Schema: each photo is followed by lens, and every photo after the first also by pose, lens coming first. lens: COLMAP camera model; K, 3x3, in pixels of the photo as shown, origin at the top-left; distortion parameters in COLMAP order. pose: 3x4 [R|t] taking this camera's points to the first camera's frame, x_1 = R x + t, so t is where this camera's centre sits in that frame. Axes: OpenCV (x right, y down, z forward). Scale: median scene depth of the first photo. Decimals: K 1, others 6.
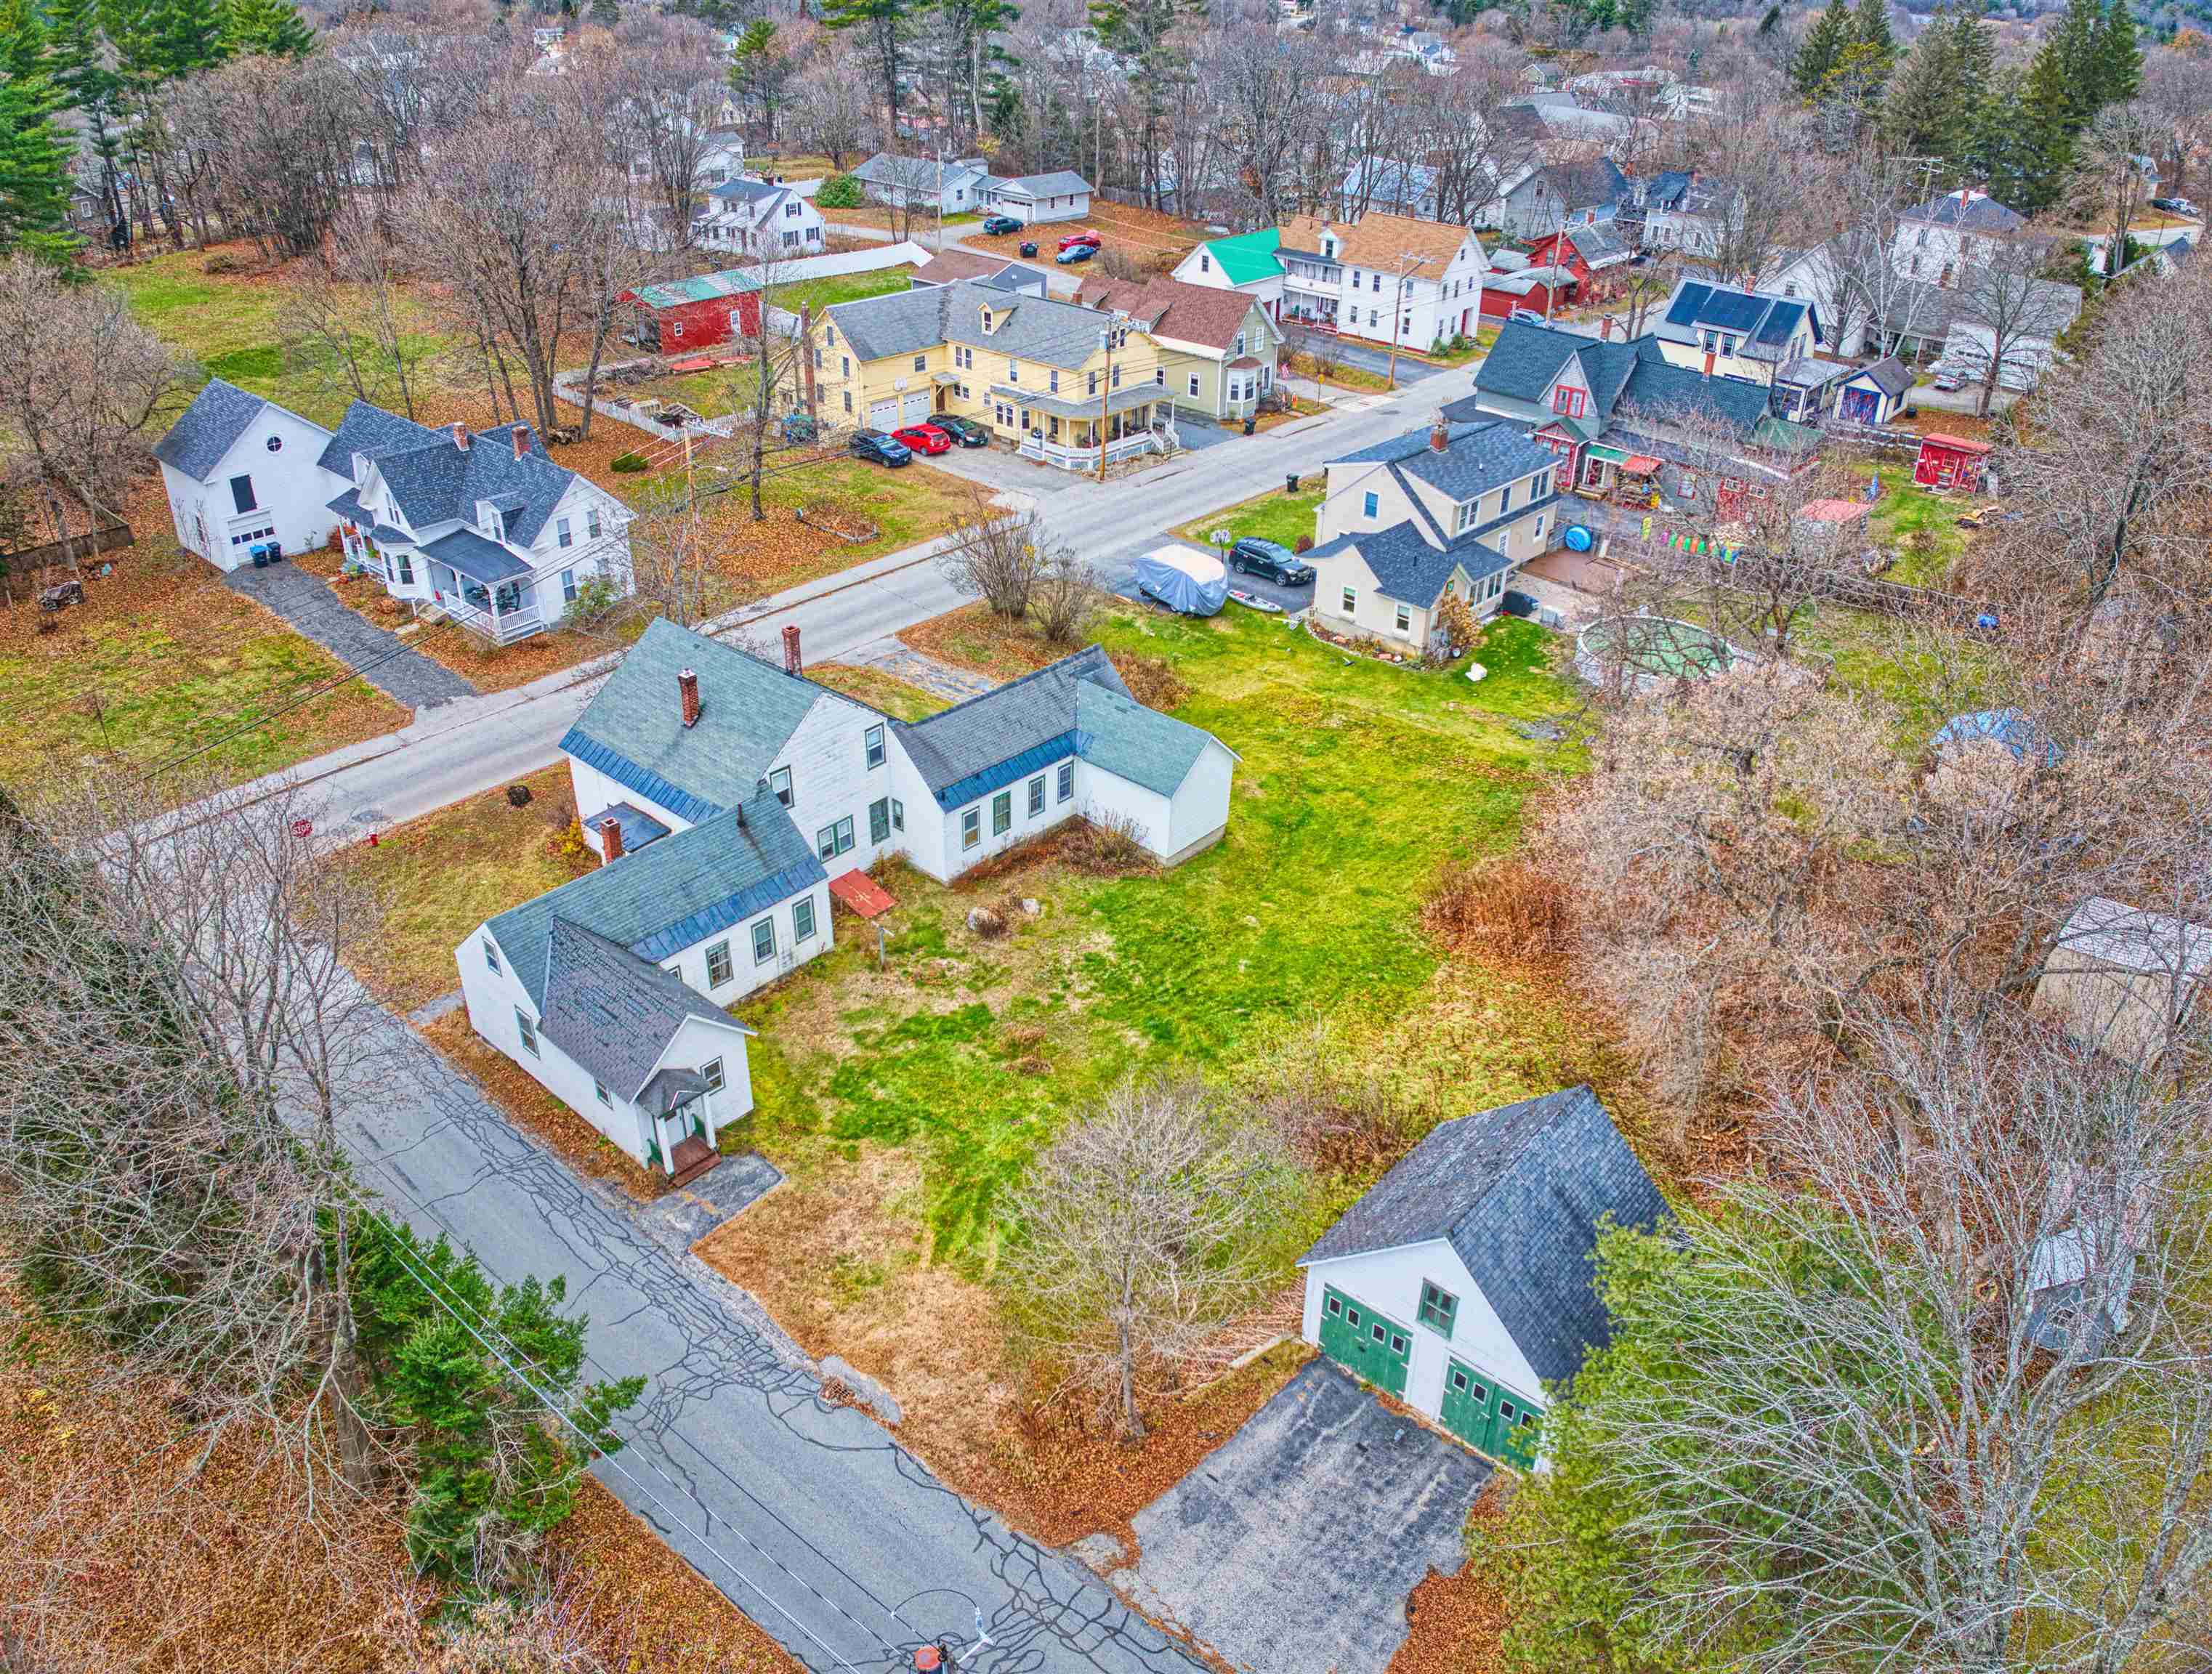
lens RADIAL K [[1614.2, 0, 1104.7], [0, 1614.2, 836.0], [0, 0, 1]] dist [-0.089931, -0.008304]
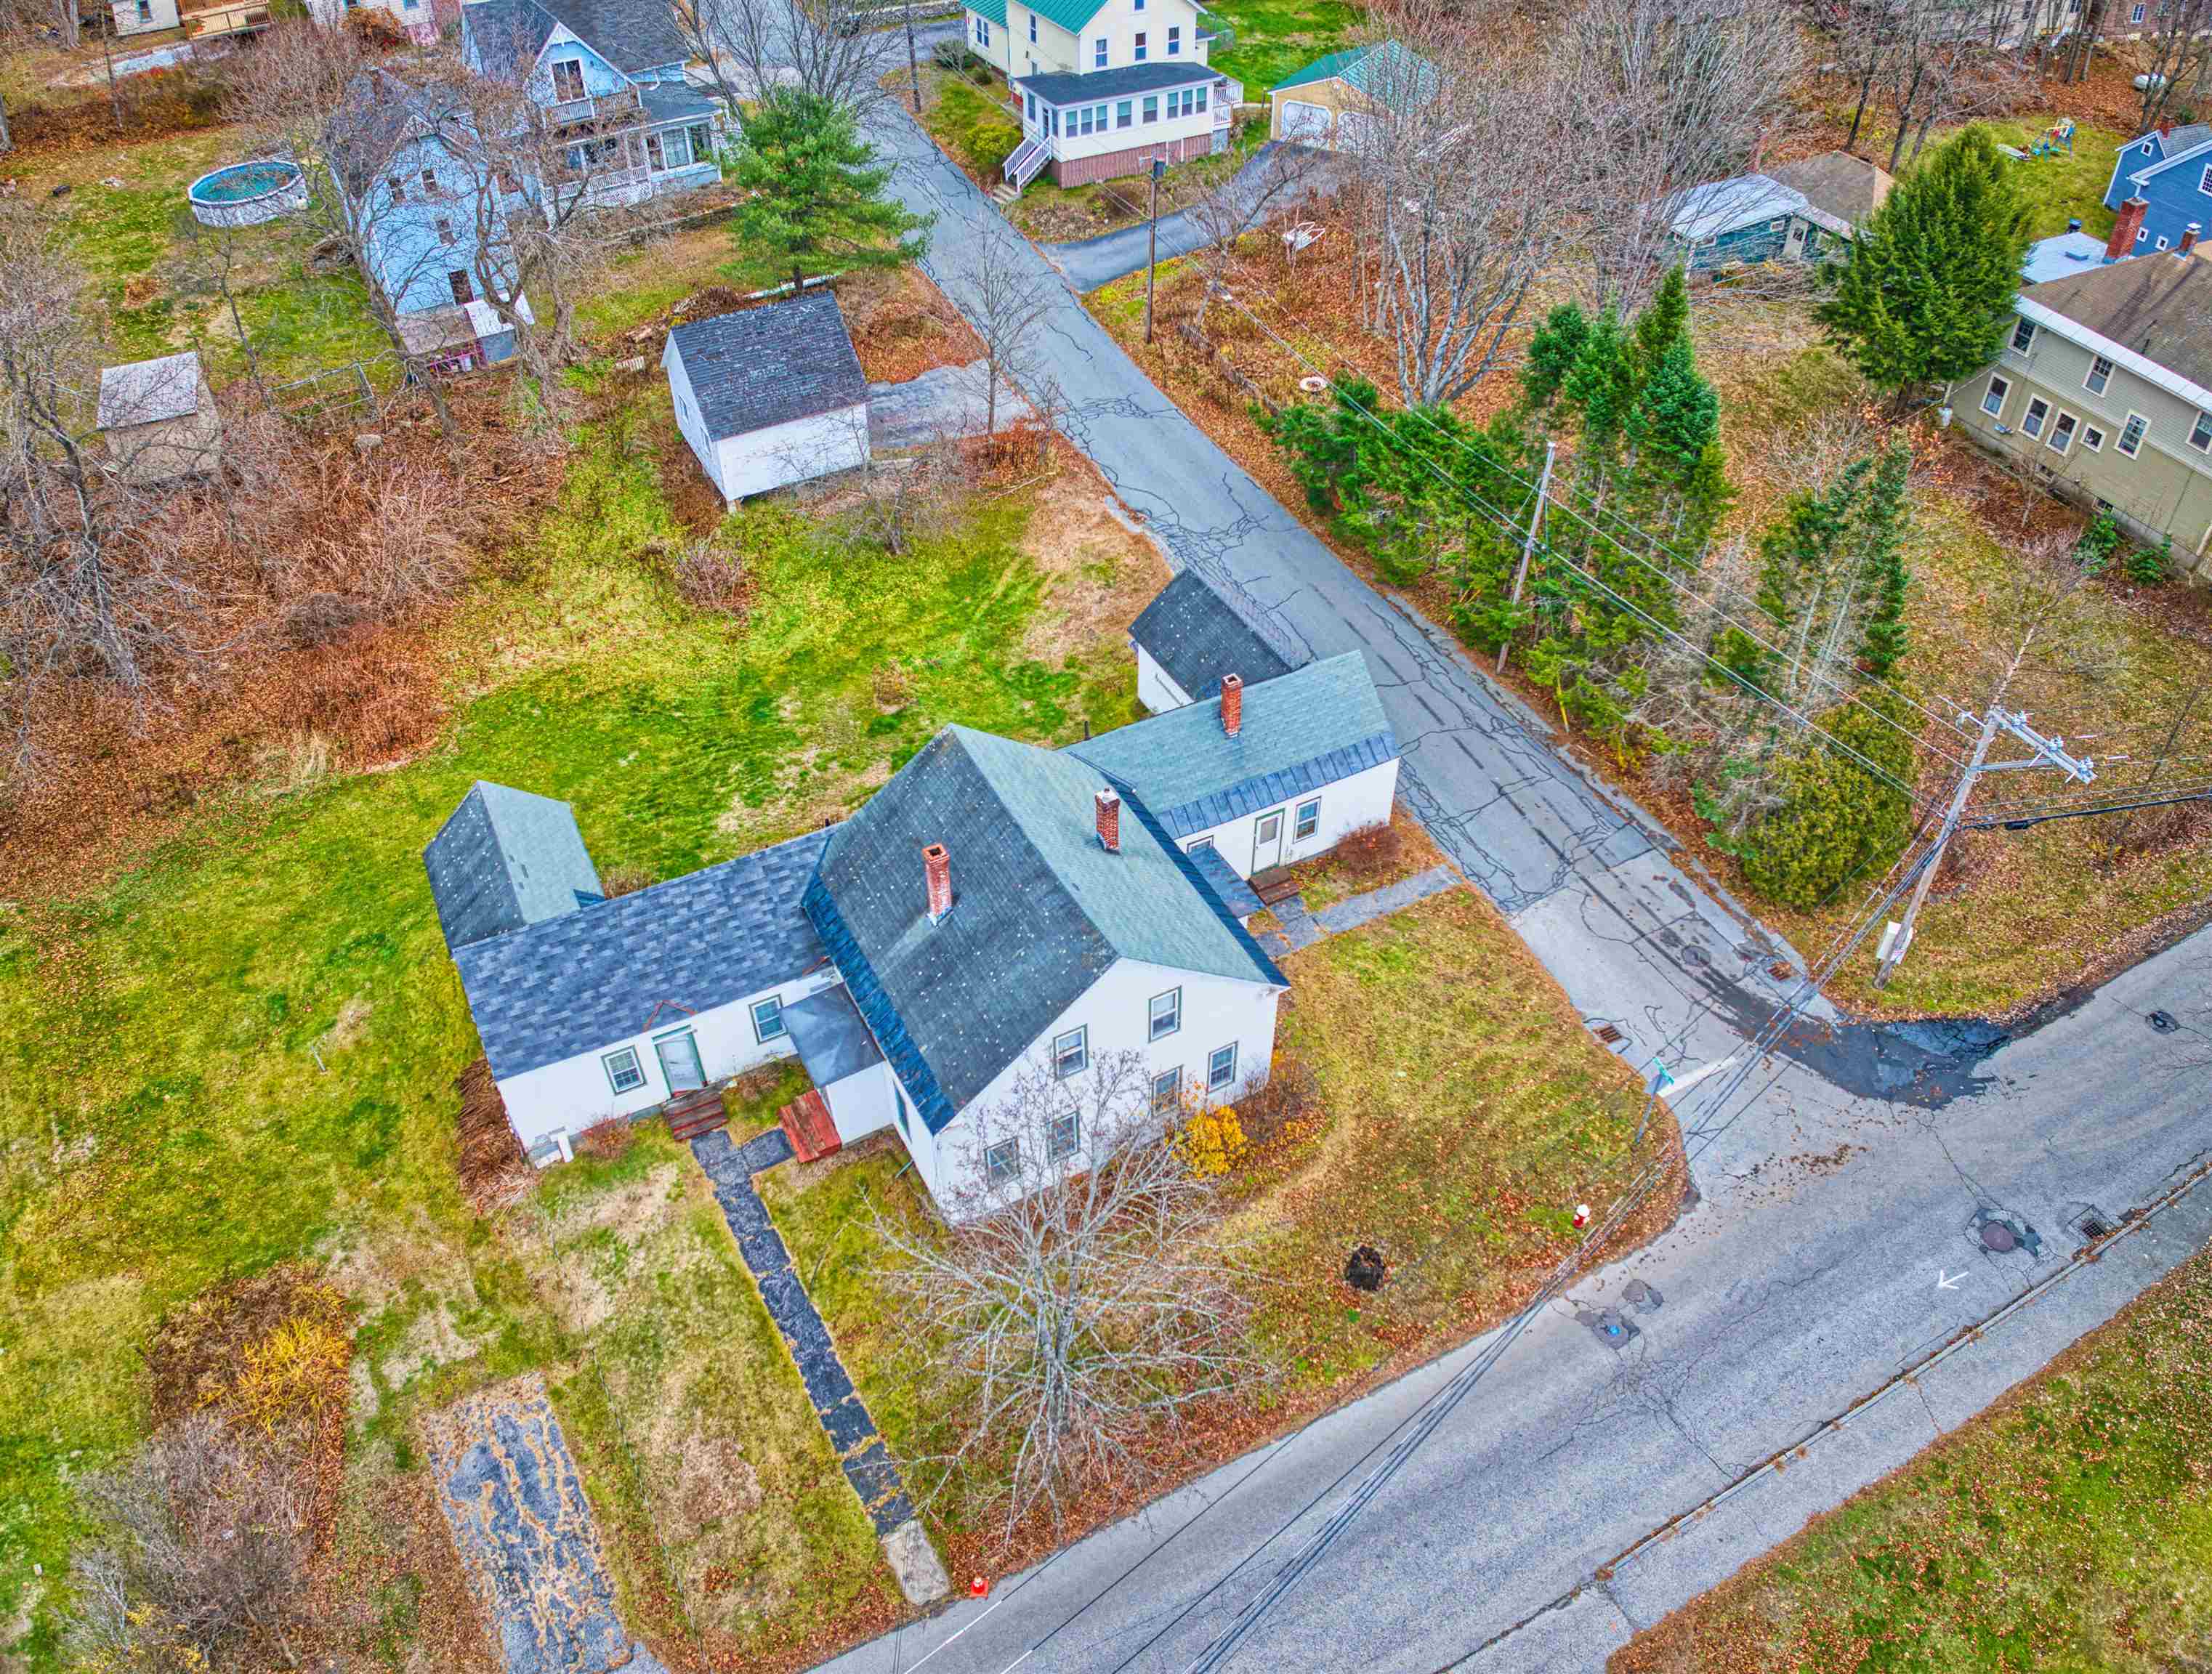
lens RADIAL K [[1614.2, 0, 1111.8], [0, 1614.2, 822.8], [0, 0, 1]] dist [-0.089931, -0.008304]
pose [[-0.933384, -0.248100, 0.259309, -0.370285], [0.177728, 0.308170, 0.934582, -0.628839], [-0.311781, 0.918410, -0.243547, 0.966039]]
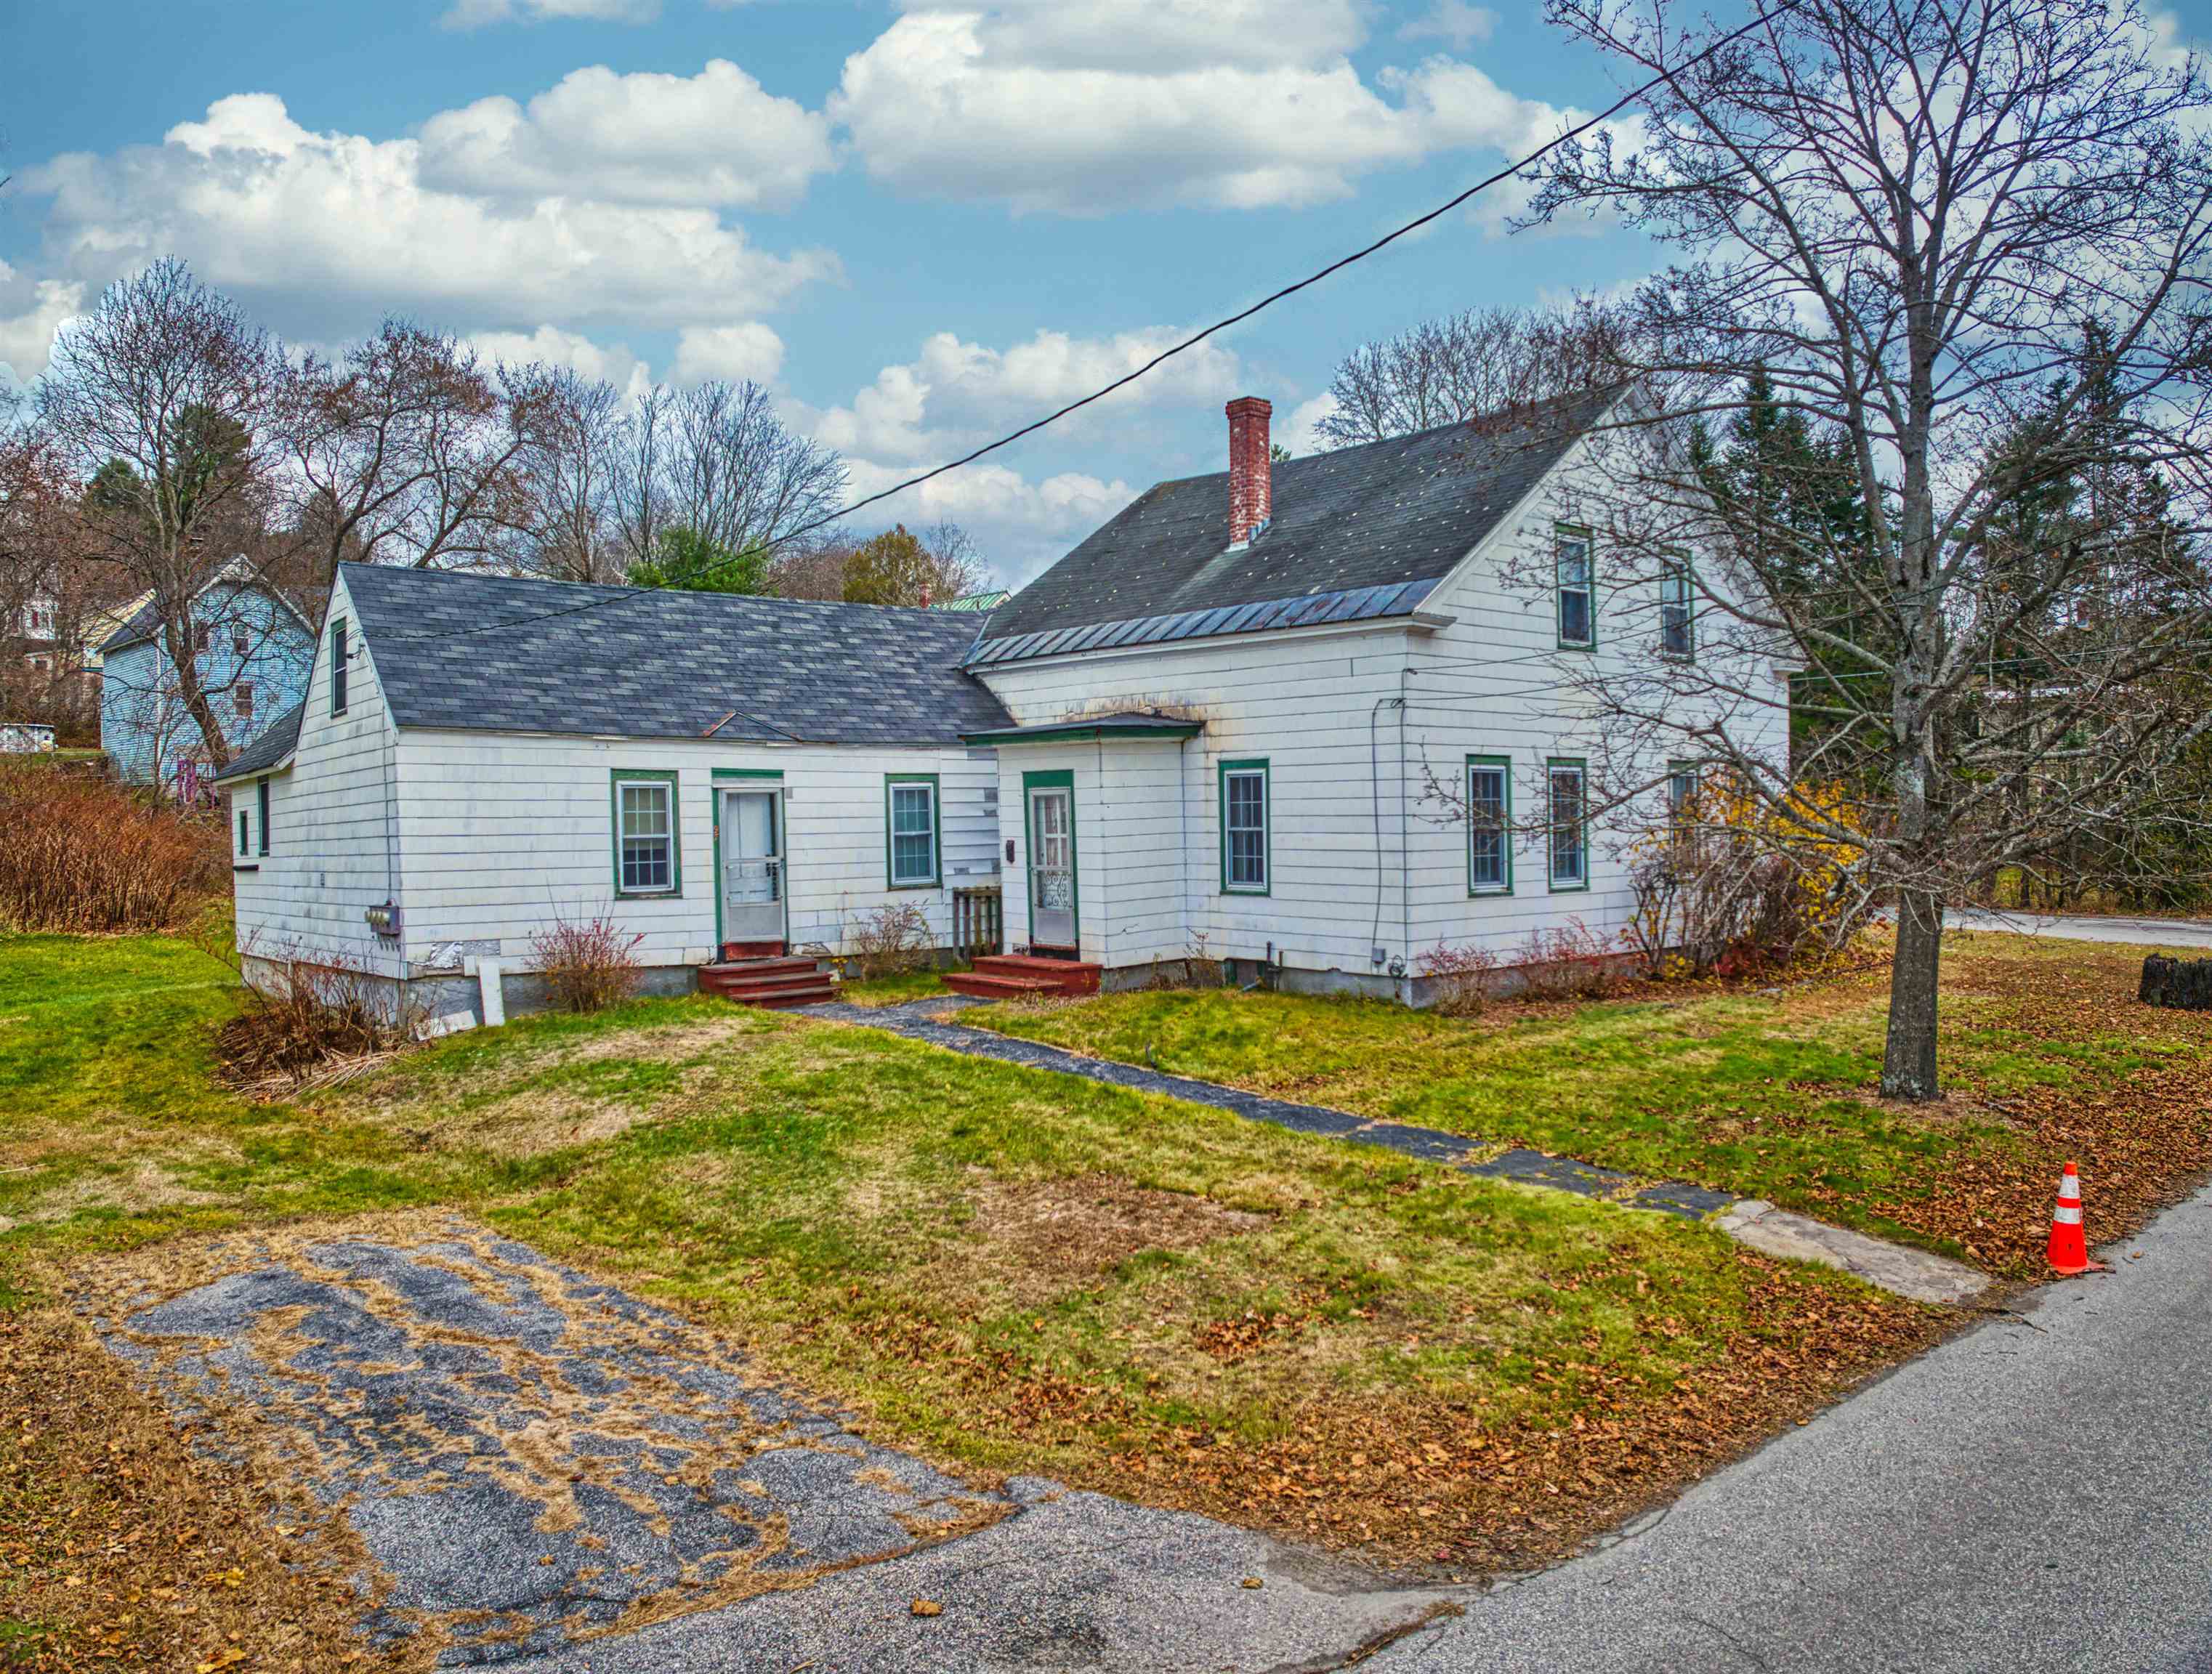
lens RADIAL K [[1614.2, 0, 1096.1], [0, 1614.2, 842.8], [0, 0, 1]] dist [-0.089931, -0.008304]
pose [[-0.988377, -0.006617, 0.151878, -0.192301], [0.074701, 0.848976, 0.523125, -0.218563], [-0.132402, 0.528390, -0.838614, 1.194602]]
